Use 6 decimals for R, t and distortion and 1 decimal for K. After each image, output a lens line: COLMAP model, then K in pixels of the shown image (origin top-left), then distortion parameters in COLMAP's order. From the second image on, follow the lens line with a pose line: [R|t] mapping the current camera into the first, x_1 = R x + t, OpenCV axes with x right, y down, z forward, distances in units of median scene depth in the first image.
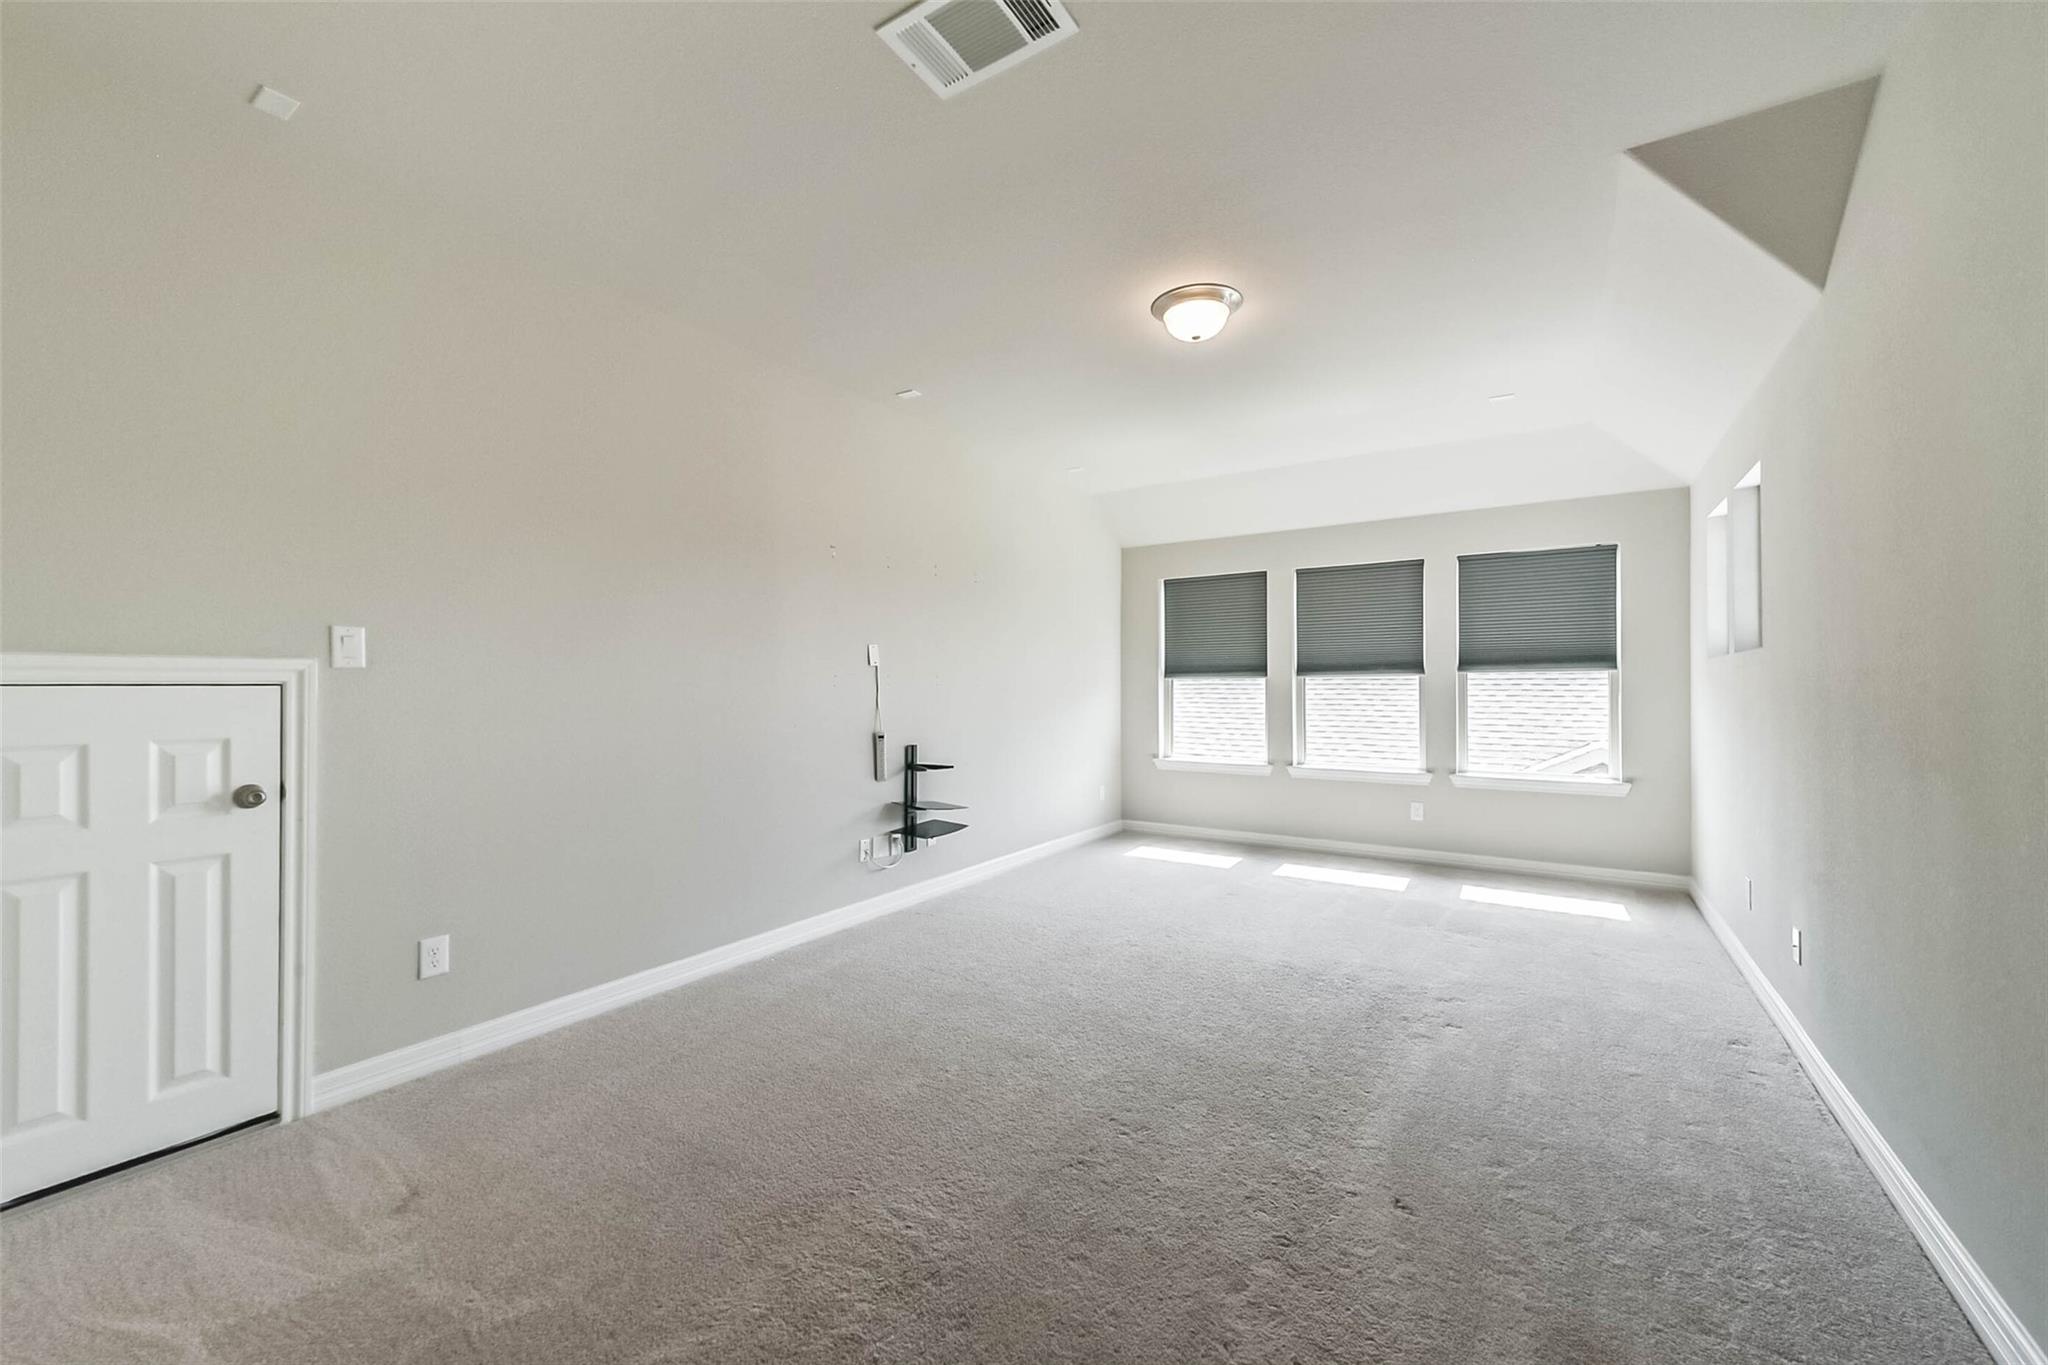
lens RADIAL K [[797.1, 0, 1030.9], [0, 797.1, 681.9], [0, 0, 1]] dist [-0.001539, 0.000012]
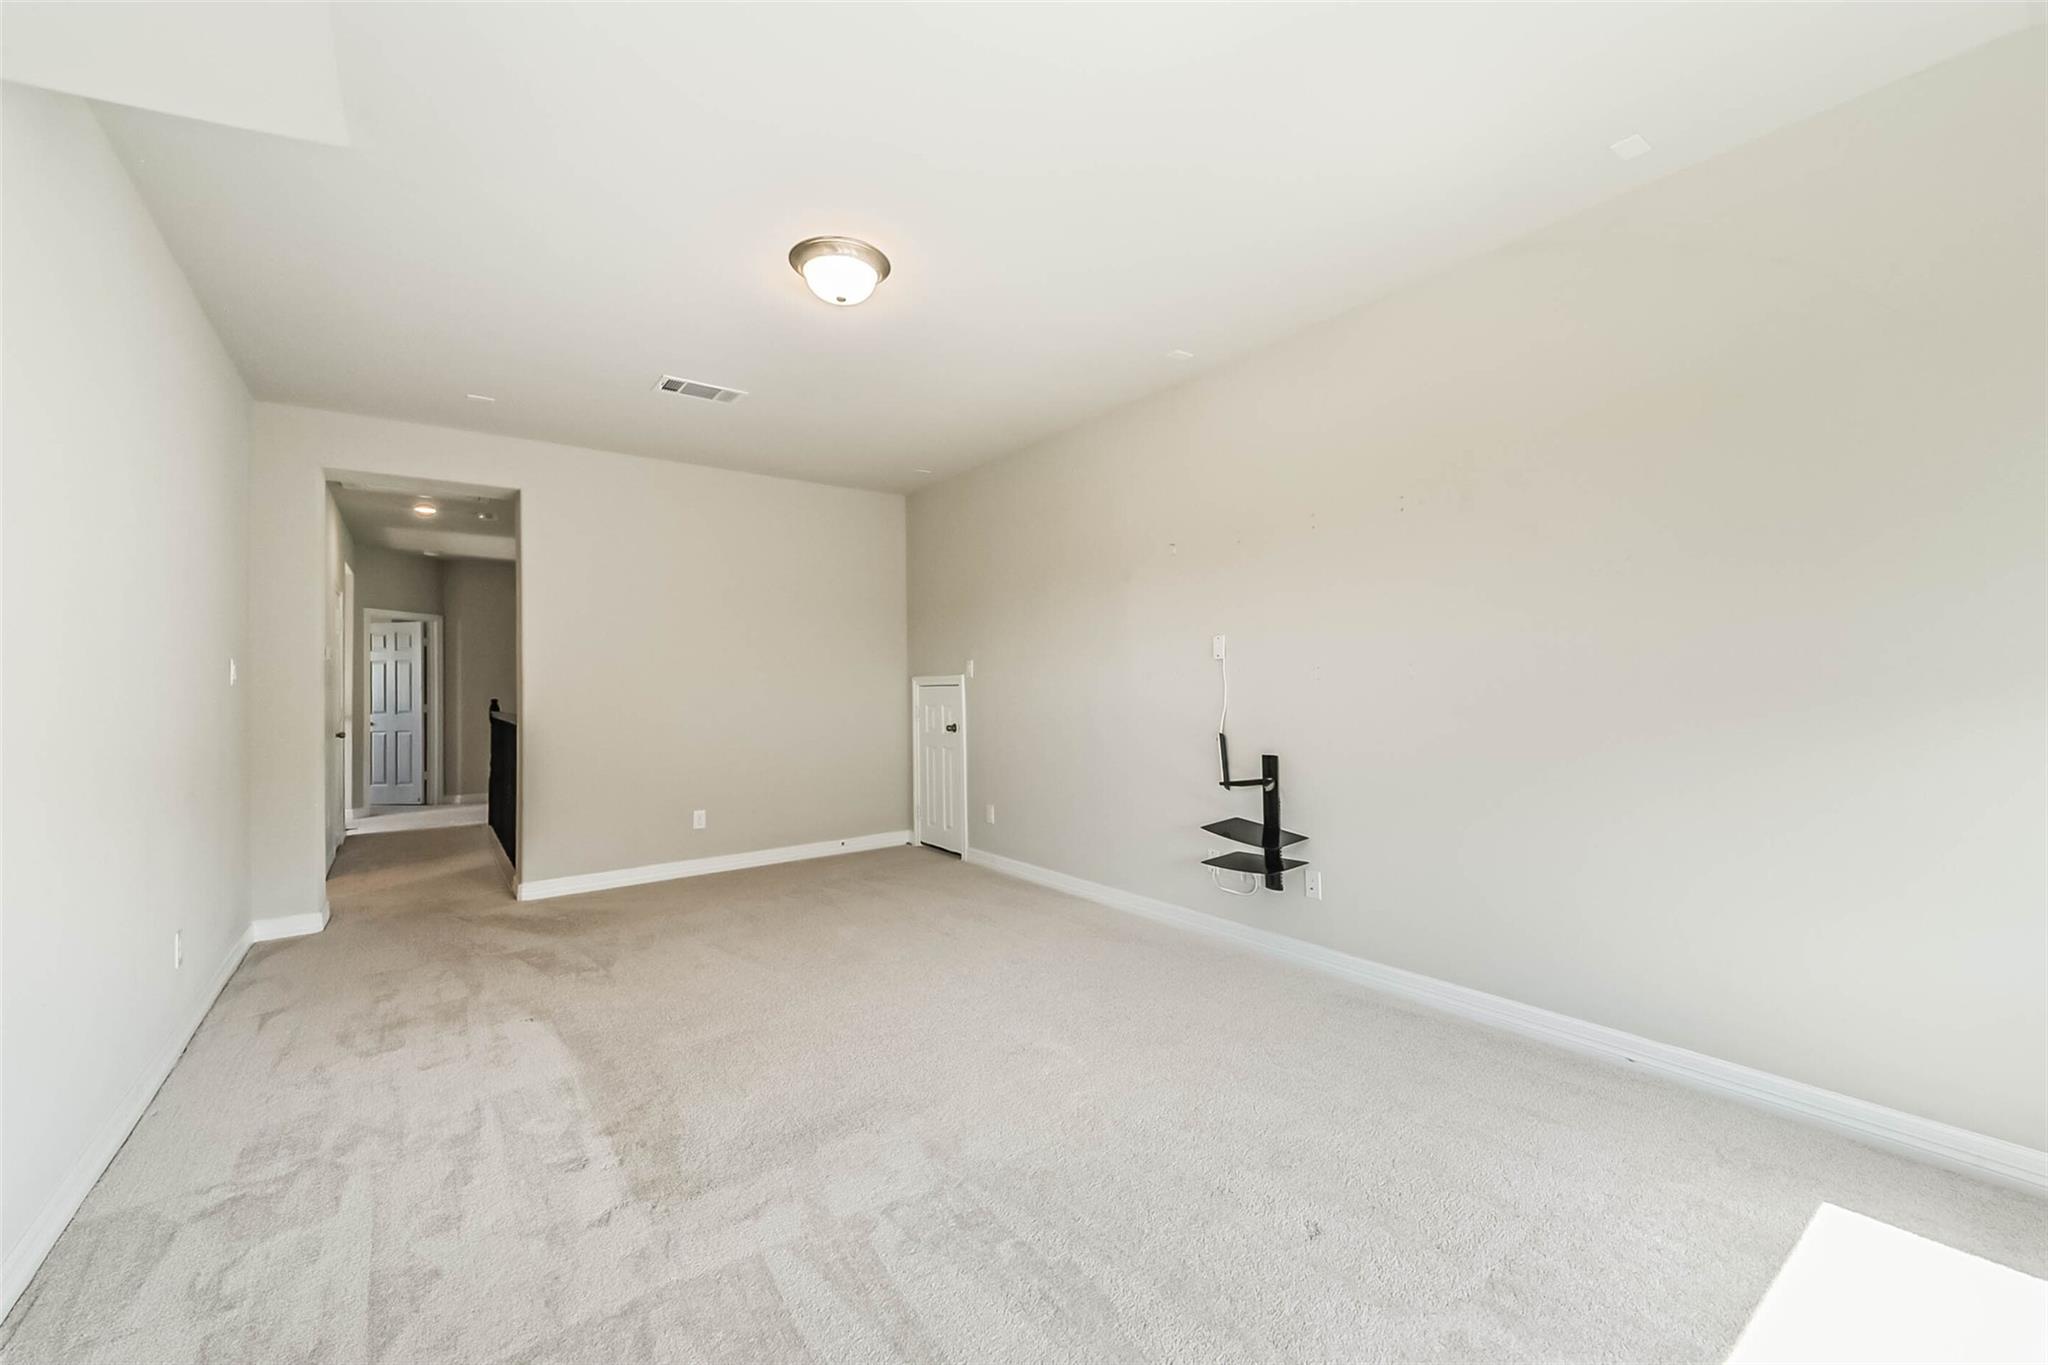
lens RADIAL K [[797.1, 0, 1031.8], [0, 797.1, 686.9], [0, 0, 1]] dist [-0.001539, 0.000012]
pose [[-0.347958, 0.000275, -0.937510, 0.705061], [0.011089, 0.999931, -0.003822, 0.011536], [0.937445, -0.011726, -0.347937, 1.099327]]
